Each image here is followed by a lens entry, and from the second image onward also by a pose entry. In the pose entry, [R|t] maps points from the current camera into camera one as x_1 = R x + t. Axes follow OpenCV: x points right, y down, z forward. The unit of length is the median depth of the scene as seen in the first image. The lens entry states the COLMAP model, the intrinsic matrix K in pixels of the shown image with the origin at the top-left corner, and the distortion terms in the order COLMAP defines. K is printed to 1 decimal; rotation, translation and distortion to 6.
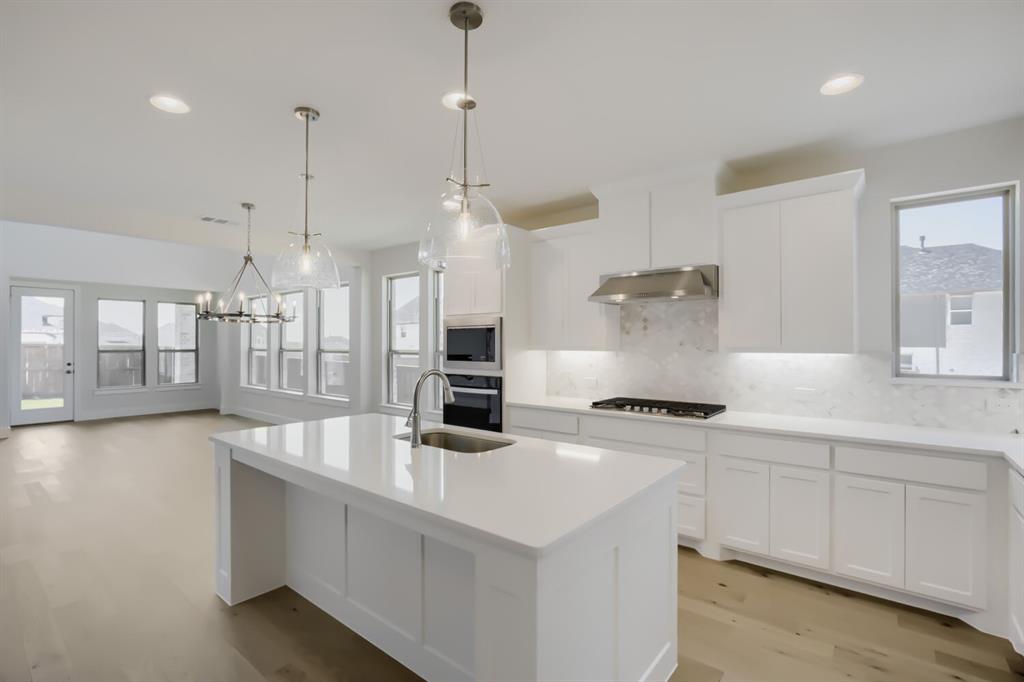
lens RADIAL K [[467.8, 0, 513.1], [0, 467.8, 340.1], [0, 0, 1]] dist [-0.003860, 0.003313]
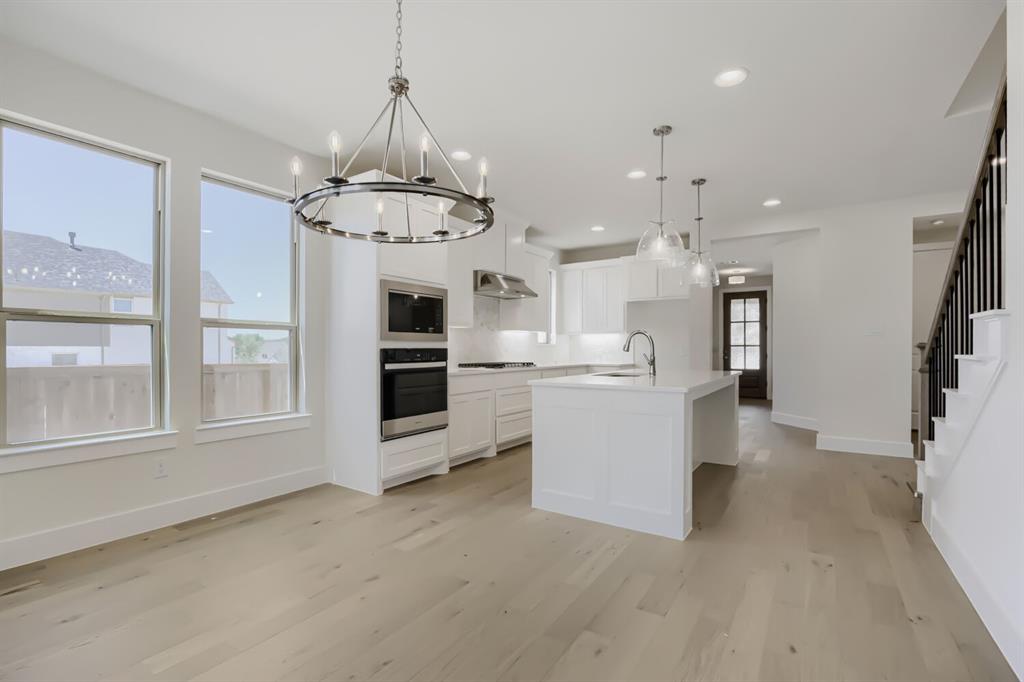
lens RADIAL K [[467.8, 0, 518.6], [0, 467.8, 345.4], [0, 0, 1]] dist [-0.003860, 0.003313]
pose [[-0.089157, 0.009478, 0.995973, -0.958432], [-0.010068, 0.999895, -0.010417, 0.074580], [-0.995967, -0.010956, -0.089052, 0.852783]]
